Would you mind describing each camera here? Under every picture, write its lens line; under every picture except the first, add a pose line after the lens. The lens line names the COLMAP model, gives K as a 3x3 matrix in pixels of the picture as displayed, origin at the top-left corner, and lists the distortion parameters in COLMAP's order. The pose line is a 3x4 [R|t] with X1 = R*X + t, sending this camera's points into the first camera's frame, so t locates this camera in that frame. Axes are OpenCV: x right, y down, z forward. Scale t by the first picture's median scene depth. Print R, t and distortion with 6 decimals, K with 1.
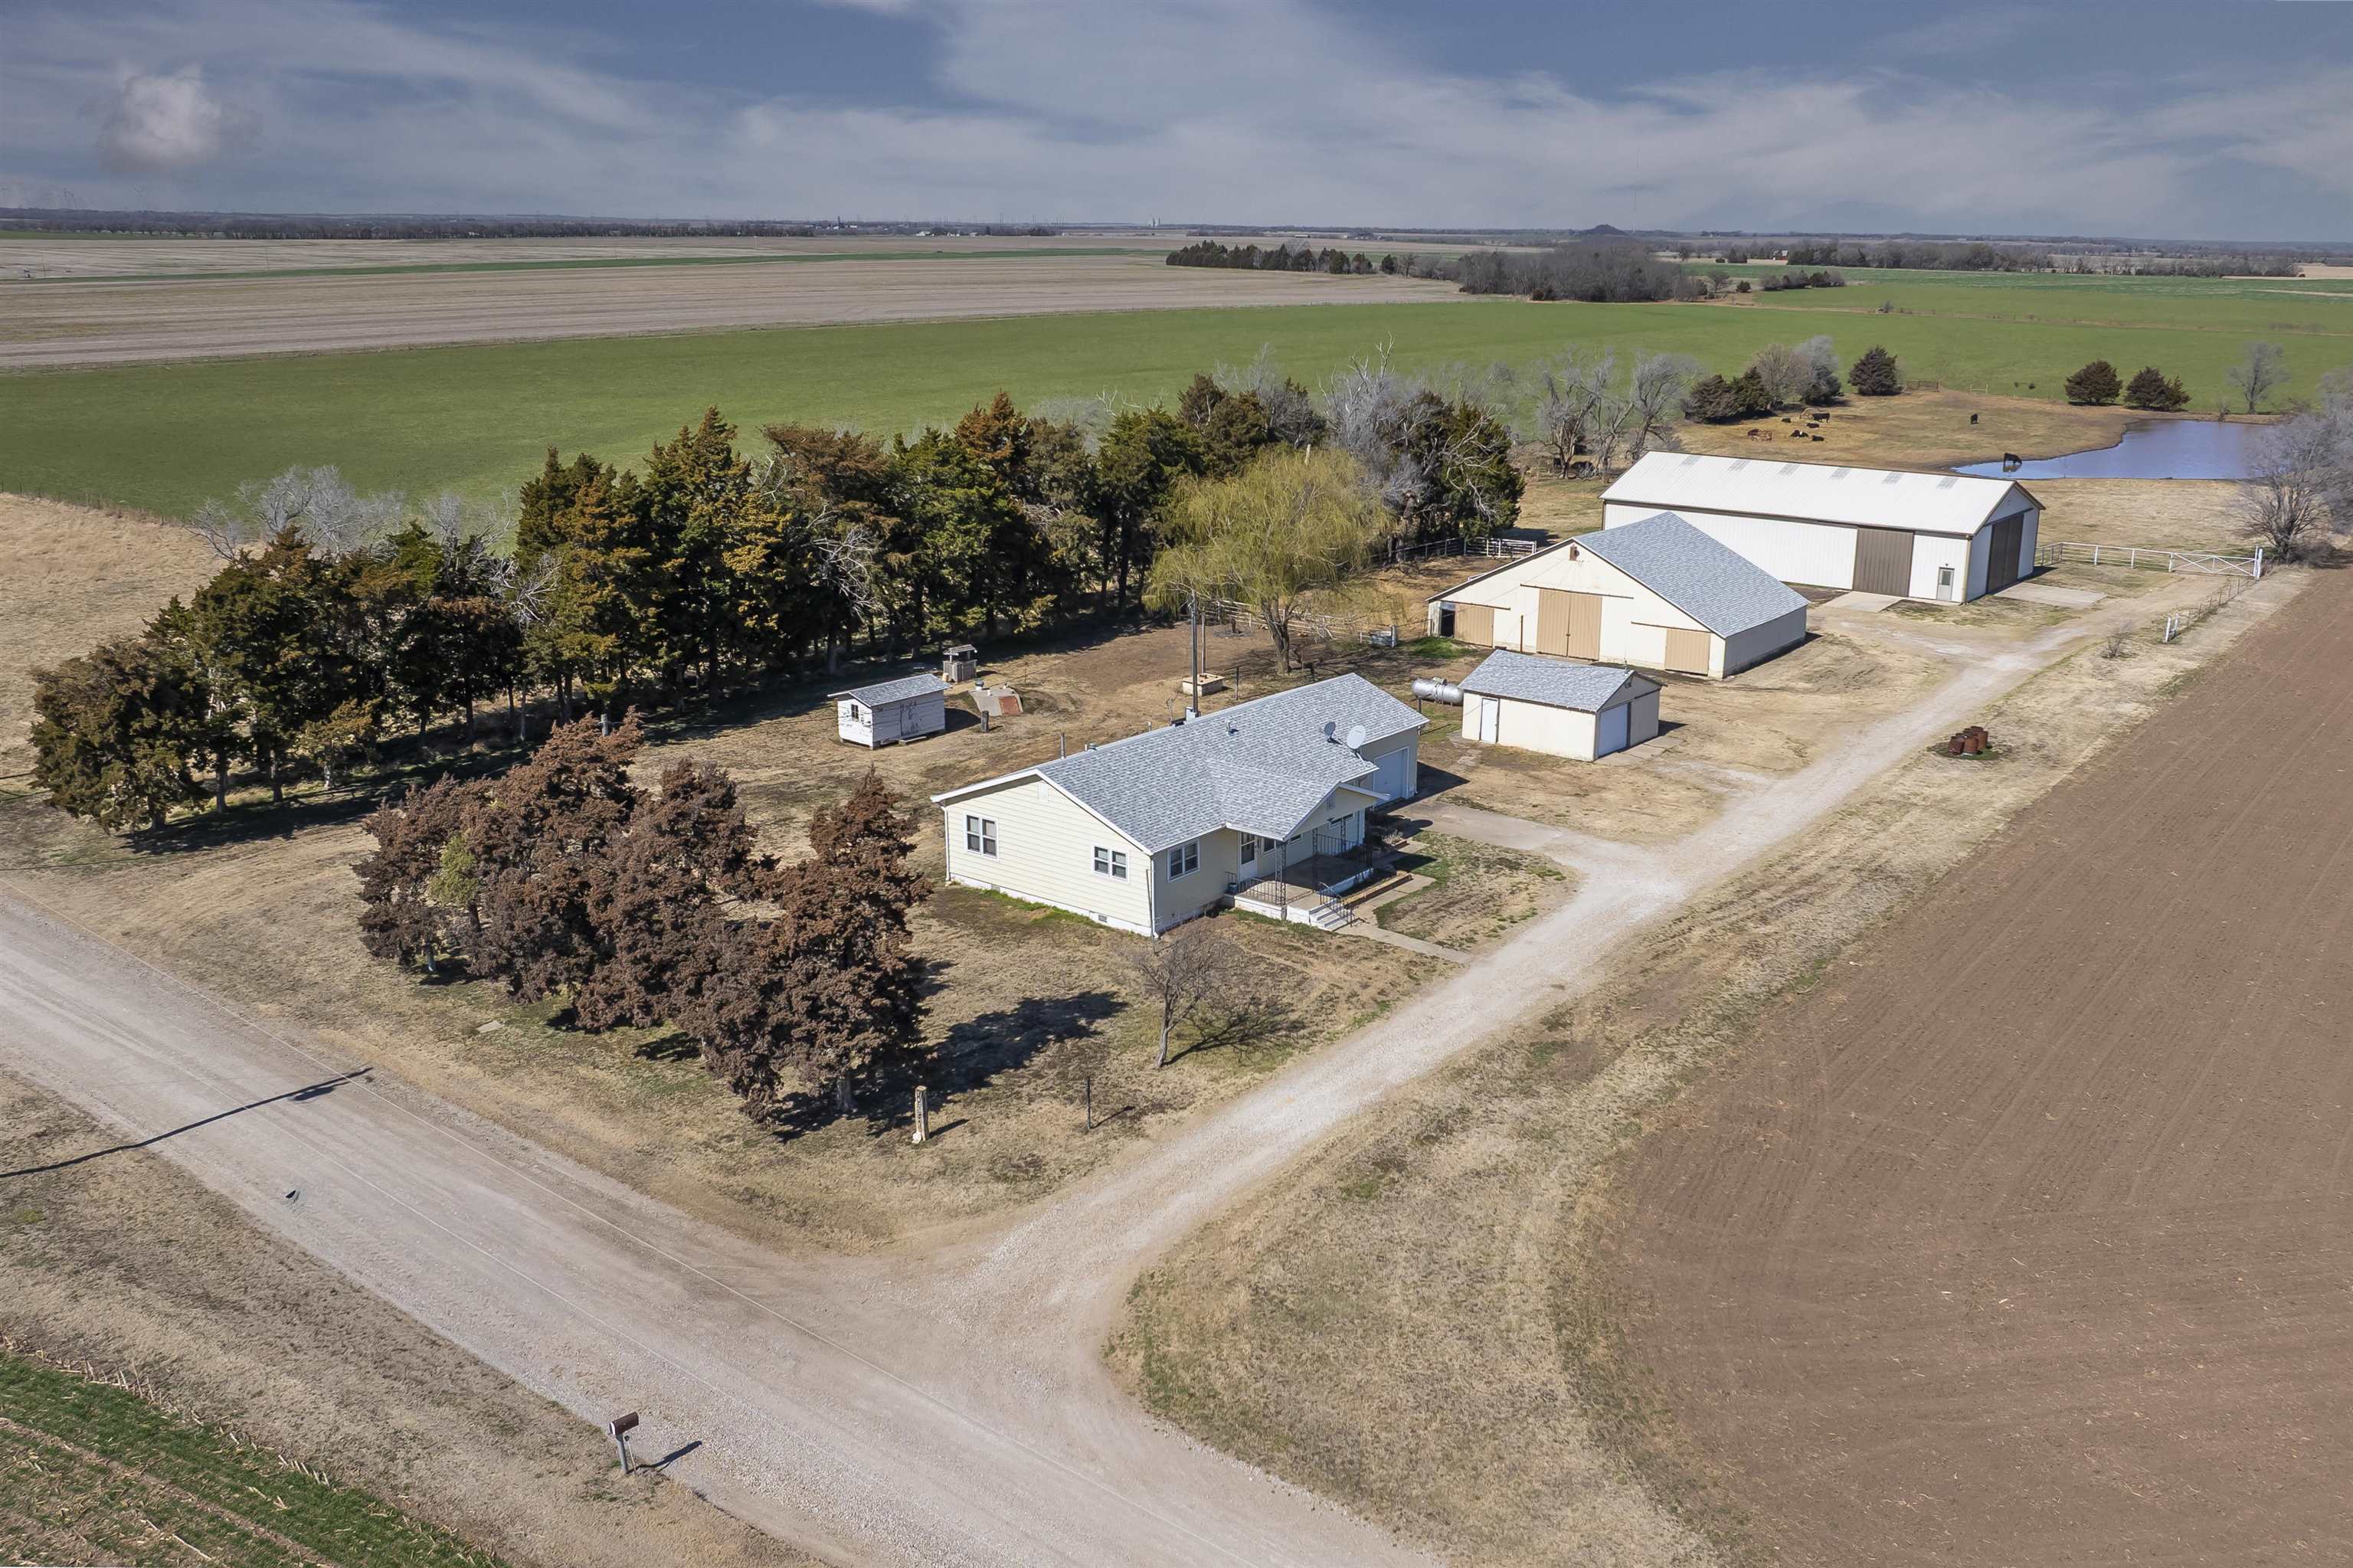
lens RADIAL K [[2015.6, 0, 1326.0], [0, 2015.6, 772.4], [0, 0, 1]] dist [-0.016507, -0.018247]
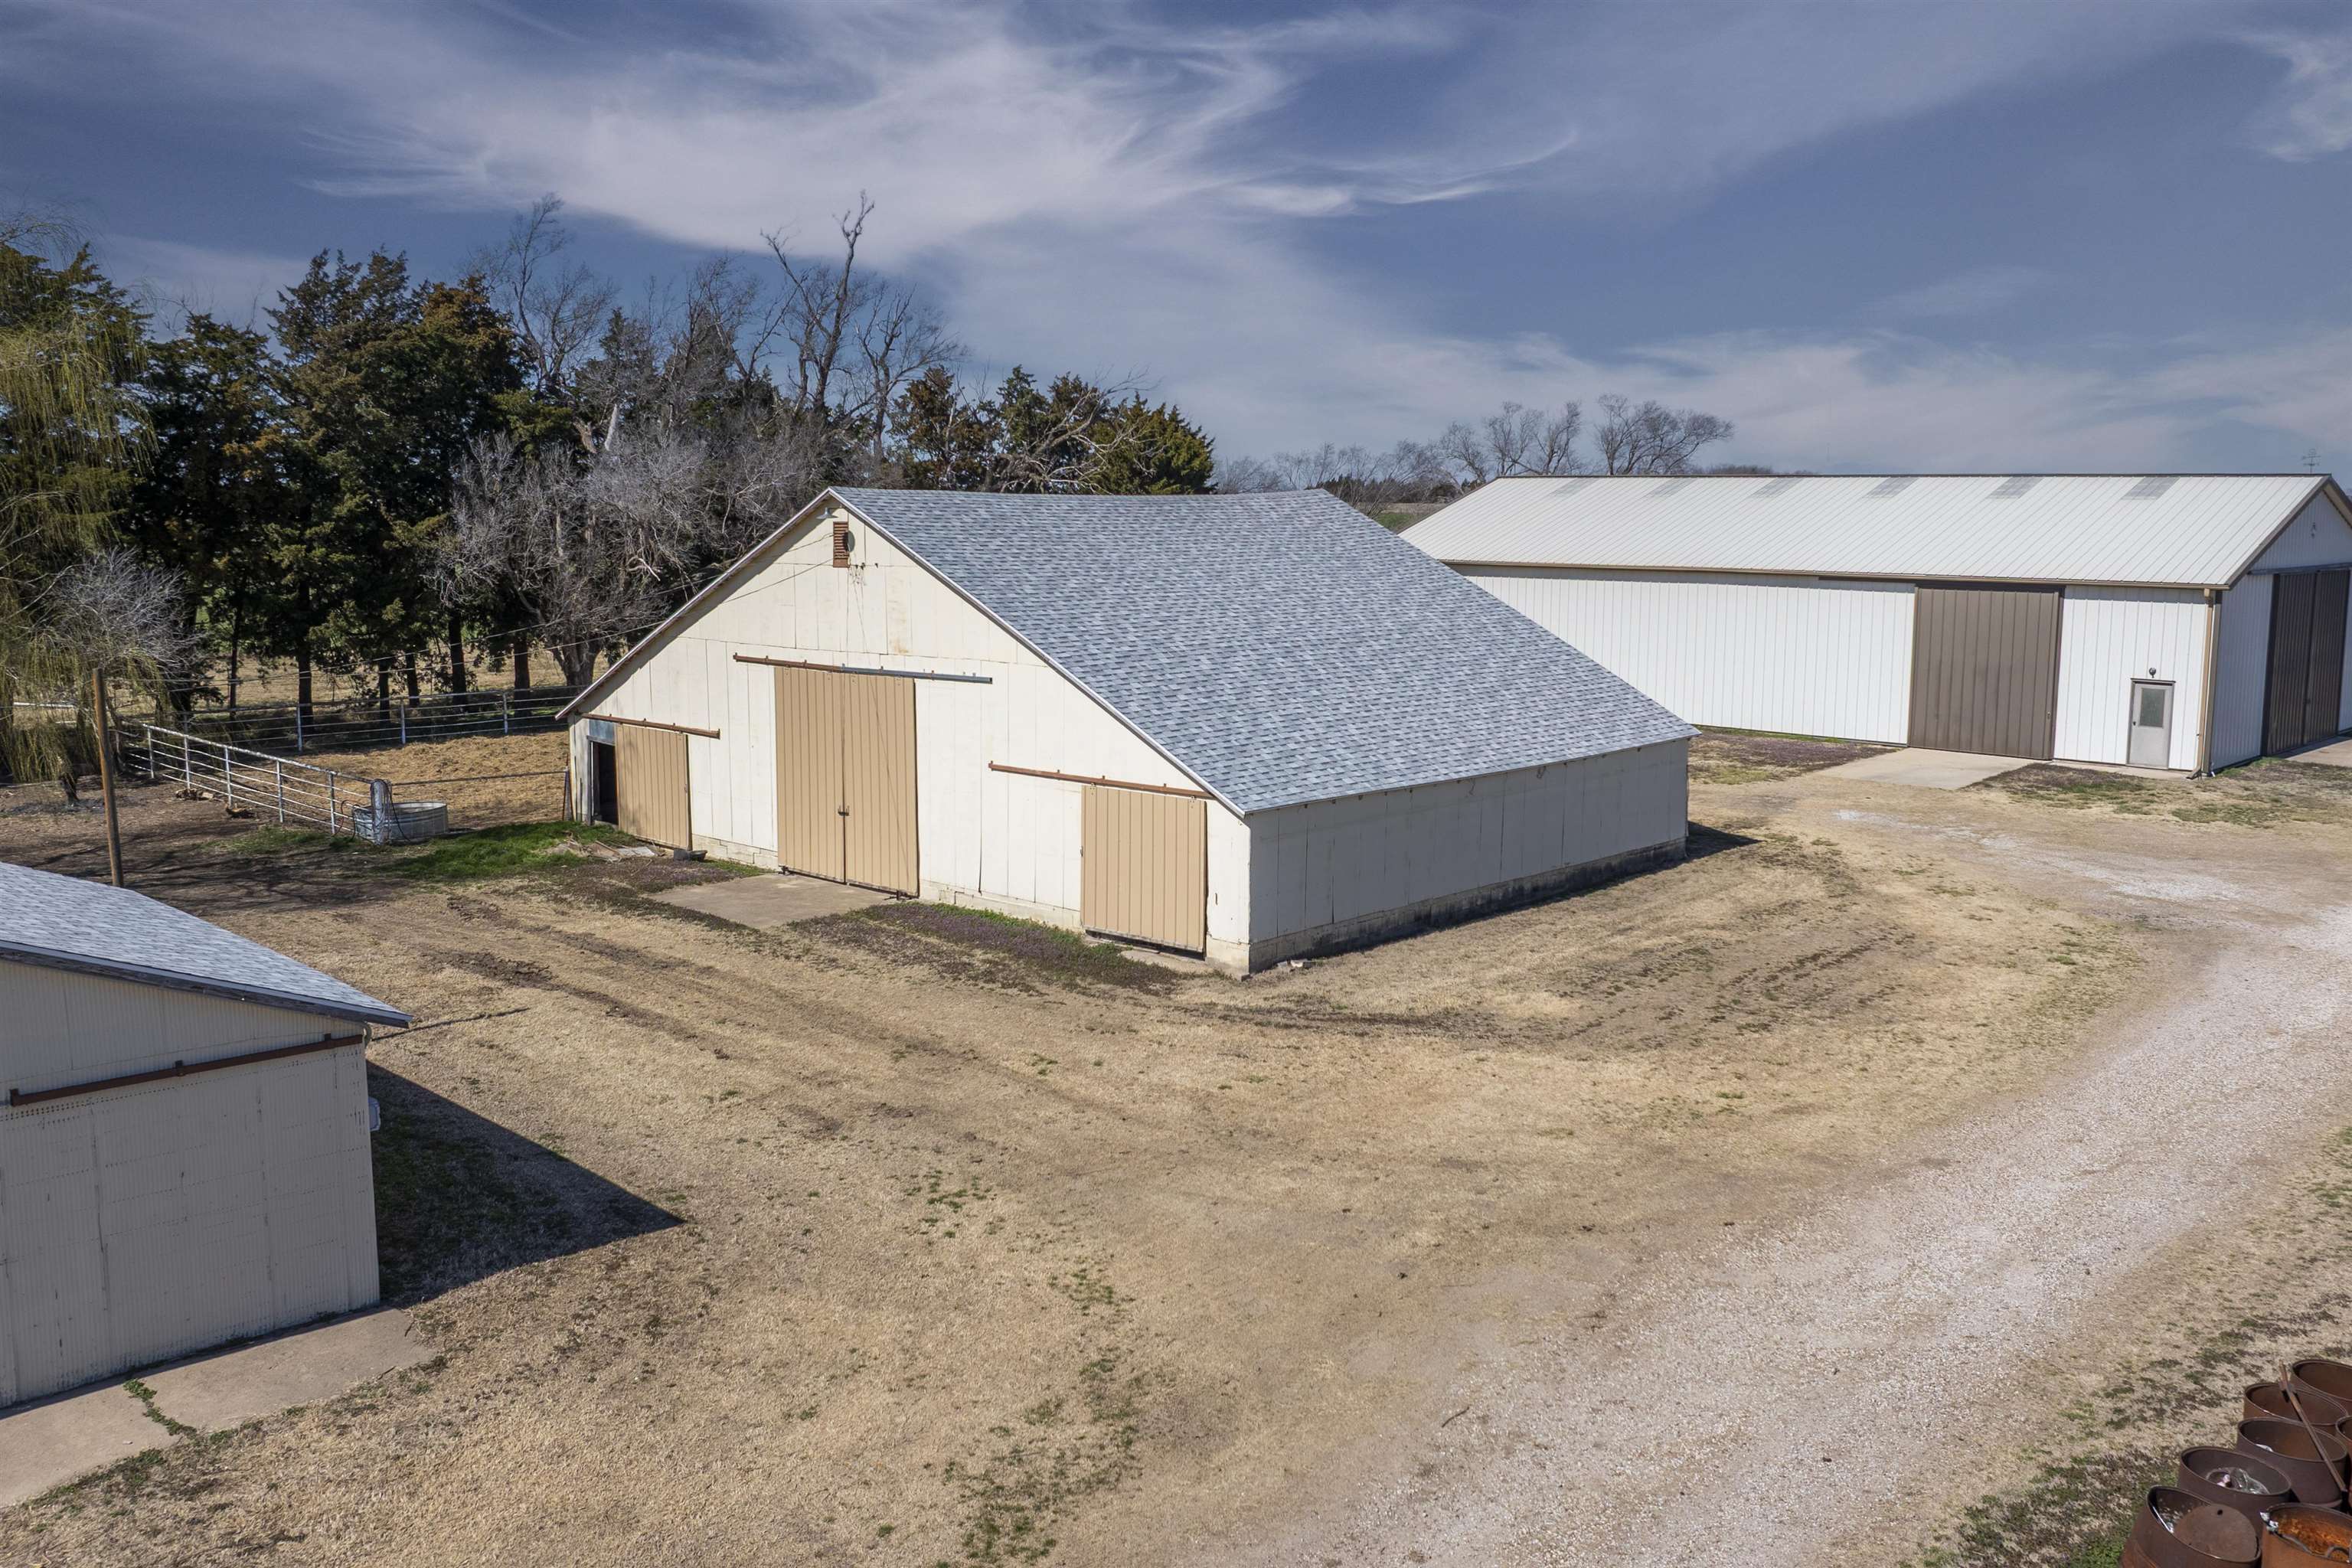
lens RADIAL K [[1939.7, 0, 1176.0], [0, 1939.7, 784.0], [0, 0, 1]] dist [-0.074679, -0.000546]
pose [[0.982742, 0.010534, -0.184679, 0.296539], [-0.033599, 0.991935, -0.122214, -0.049864], [0.181902, 0.126310, 0.975170, 0.947041]]
